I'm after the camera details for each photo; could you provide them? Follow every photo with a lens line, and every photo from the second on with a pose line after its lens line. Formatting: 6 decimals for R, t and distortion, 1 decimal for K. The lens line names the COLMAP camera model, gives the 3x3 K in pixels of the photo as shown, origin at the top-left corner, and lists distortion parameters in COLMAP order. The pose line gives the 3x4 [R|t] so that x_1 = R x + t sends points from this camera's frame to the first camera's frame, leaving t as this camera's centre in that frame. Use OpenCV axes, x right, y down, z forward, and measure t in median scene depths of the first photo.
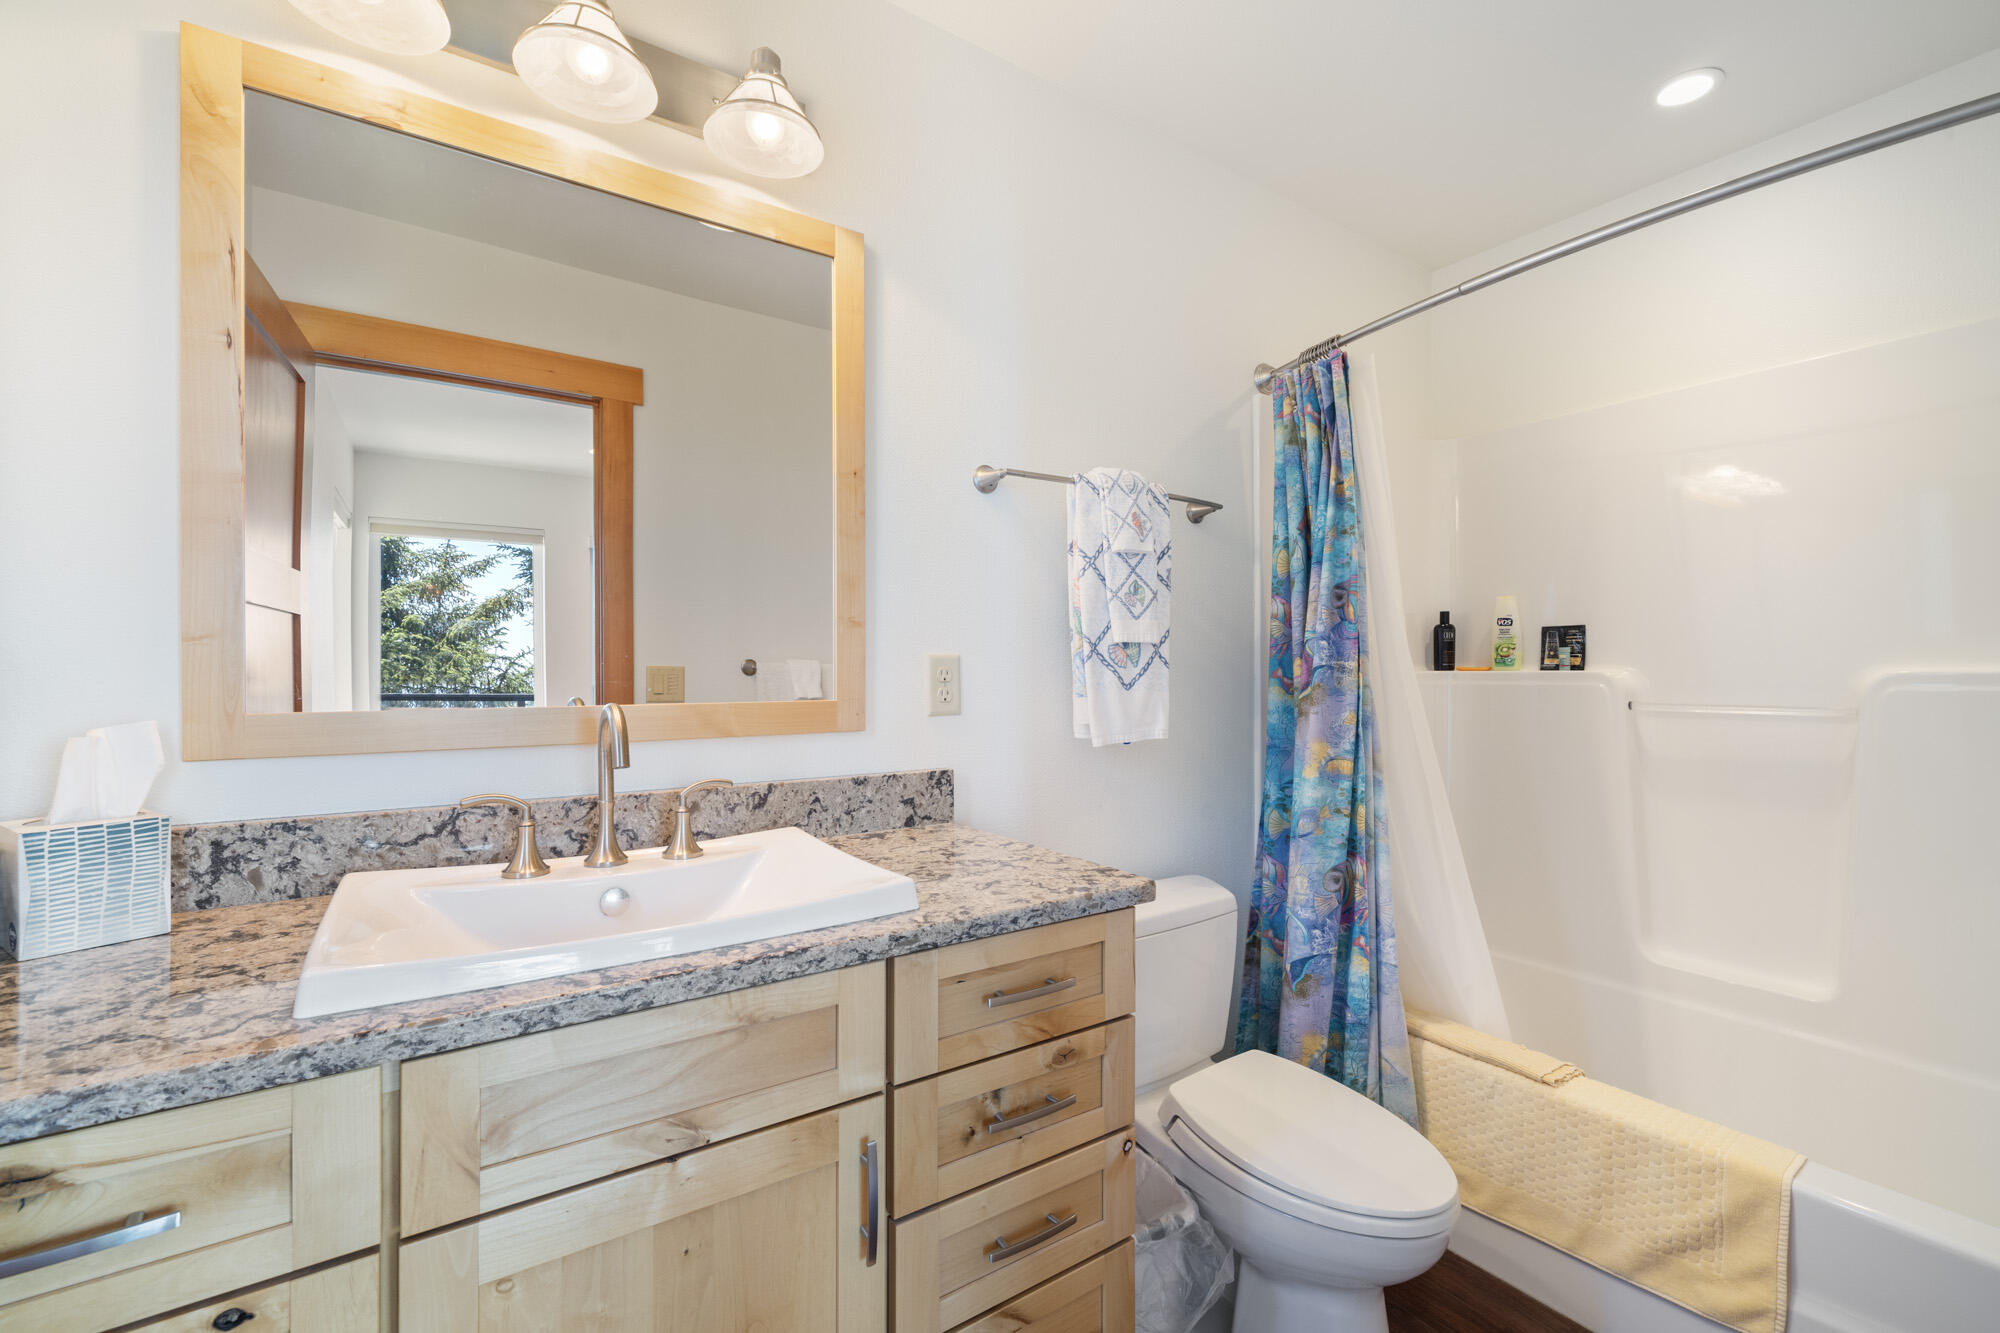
lens RADIAL K [[822.8, 0, 1000.0], [0, 822.8, 666.5], [0, 0, 1]] dist [0.000039, -0.000047]
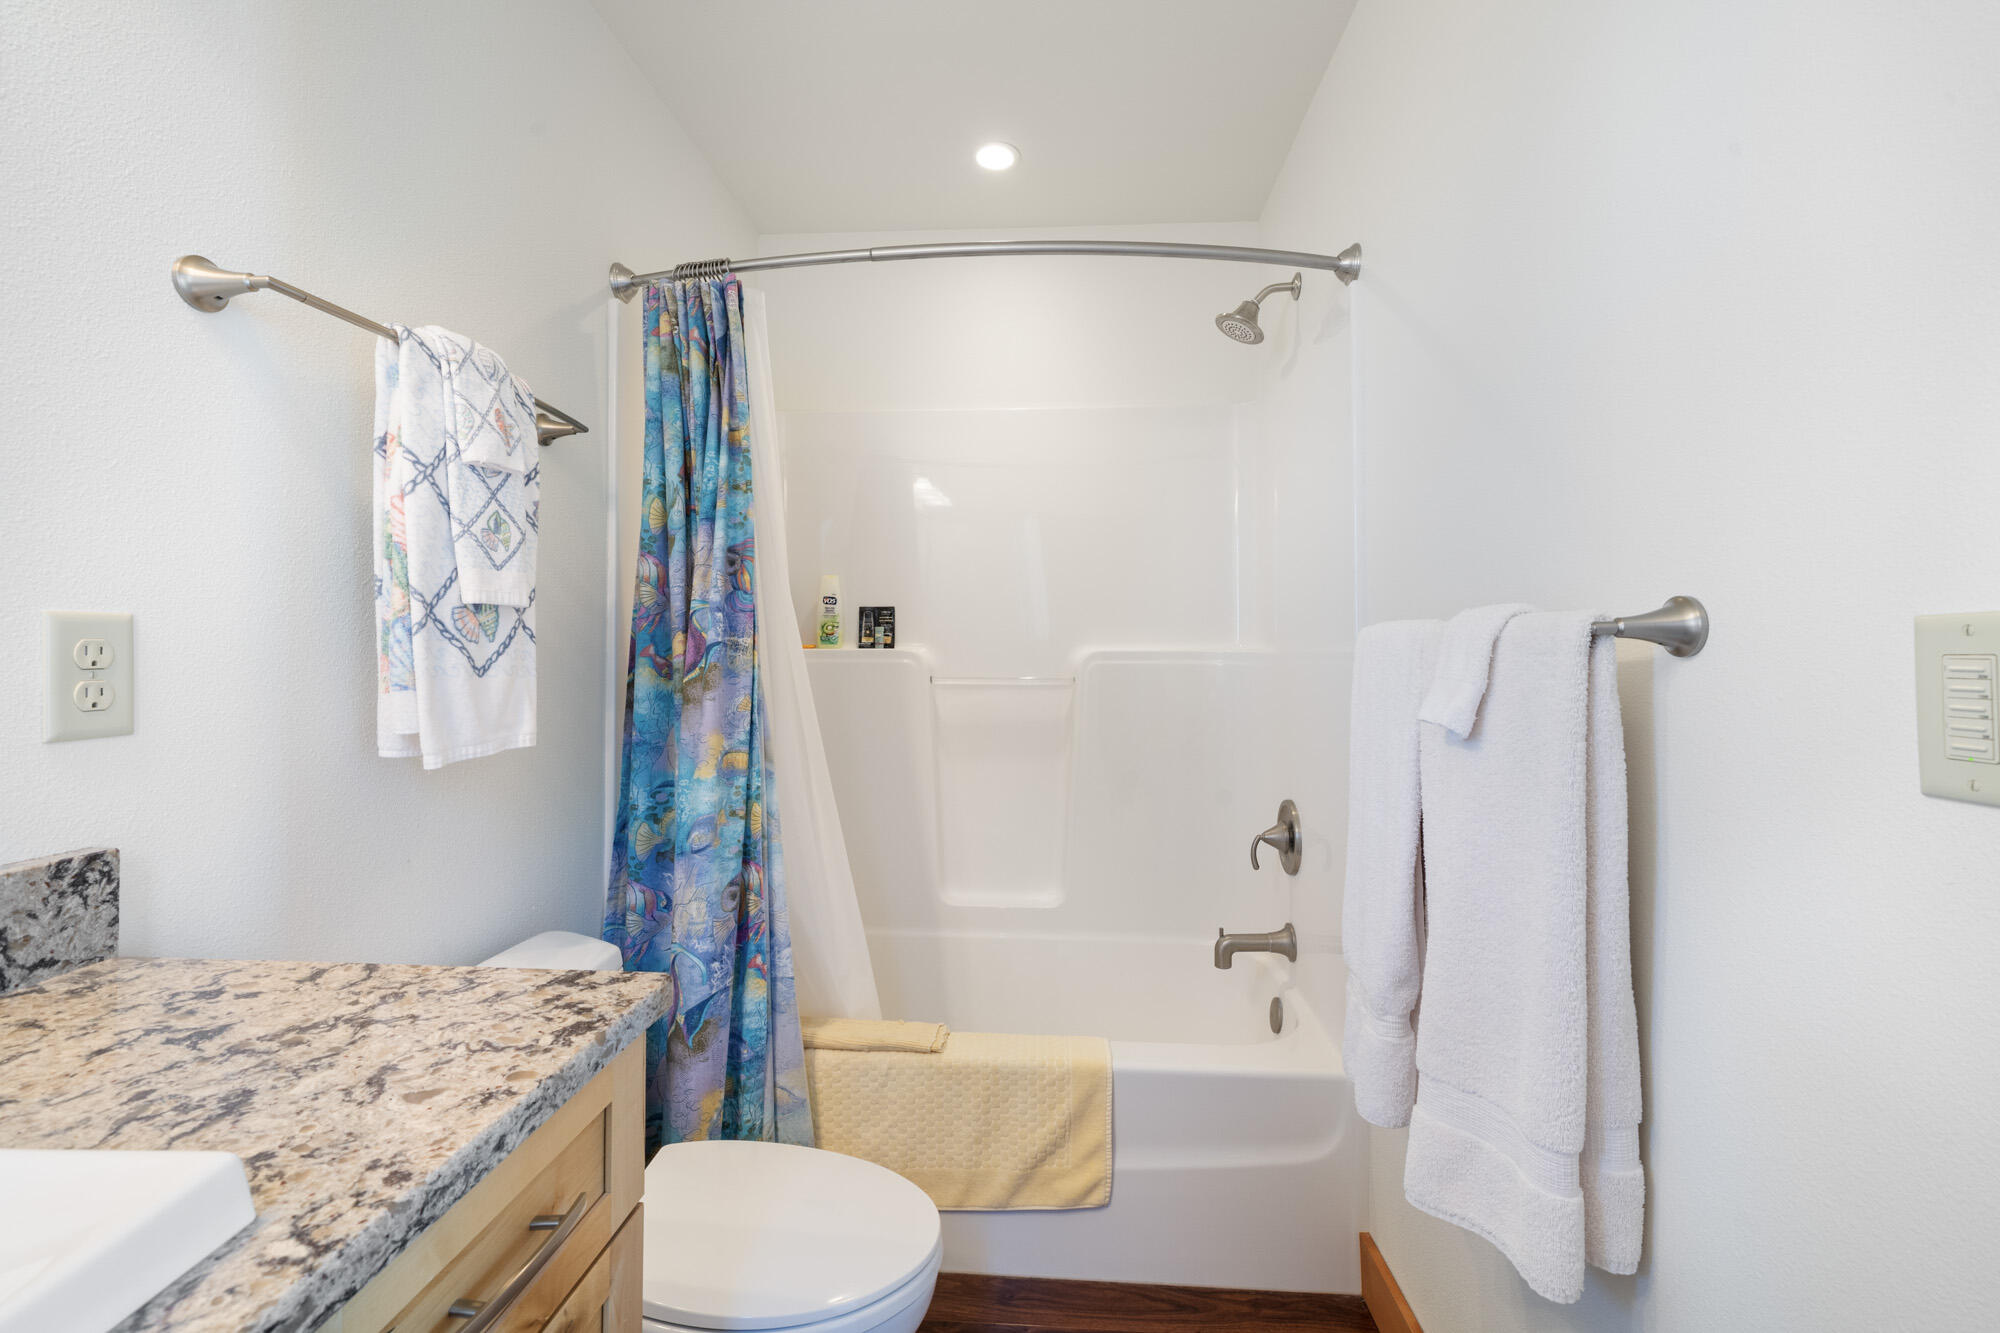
lens RADIAL K [[856.9, 0, 1001.2], [0, 856.9, 630.7], [0, 0, 1]] dist [0.000079, 0.000173]
pose [[0.622345, 0.019453, 0.782502, -0.114367], [-0.008564, 0.999801, -0.018044, 0.000600], [-0.782696, 0.004528, 0.622387, 0.236330]]
